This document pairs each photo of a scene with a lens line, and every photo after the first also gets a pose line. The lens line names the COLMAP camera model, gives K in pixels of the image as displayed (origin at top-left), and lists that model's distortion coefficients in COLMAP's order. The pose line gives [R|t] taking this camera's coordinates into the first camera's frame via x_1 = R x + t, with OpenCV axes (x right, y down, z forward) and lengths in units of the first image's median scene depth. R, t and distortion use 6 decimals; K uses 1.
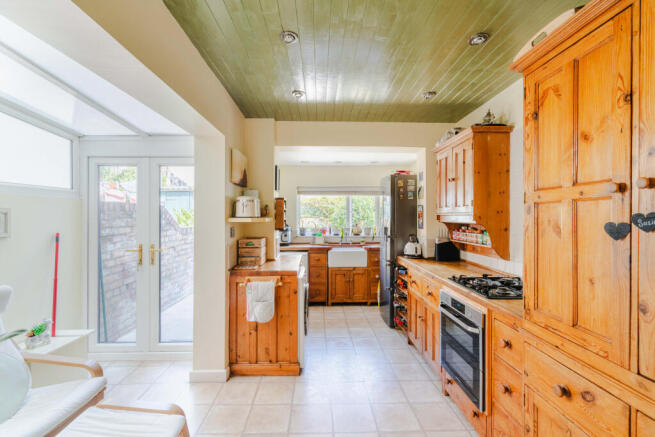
lens RADIAL K [[298.4, 0, 327.5], [0, 298.4, 218.5], [0, 0, 1]] dist [0.000148, 0.001835]
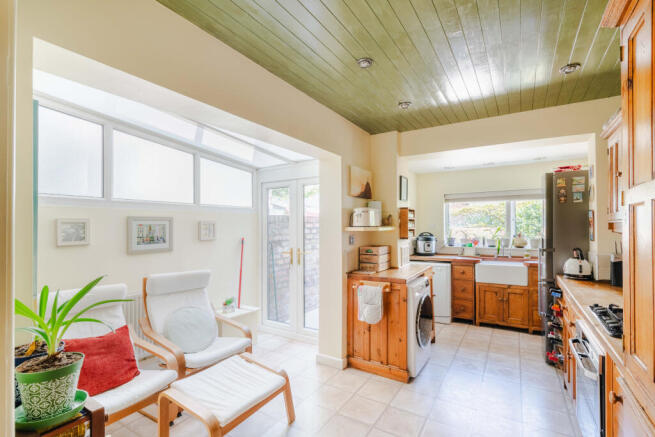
lens RADIAL K [[303.0, 0, 330.9], [0, 303.0, 227.9], [0, 0, 1]] dist [0.000509, 0.000565]
pose [[0.838685, -0.000970, -0.544615, 0.204097], [0.000931, 1.000000, -0.000348, 0.000709], [0.544615, -0.000215, 0.838686, -0.001454]]
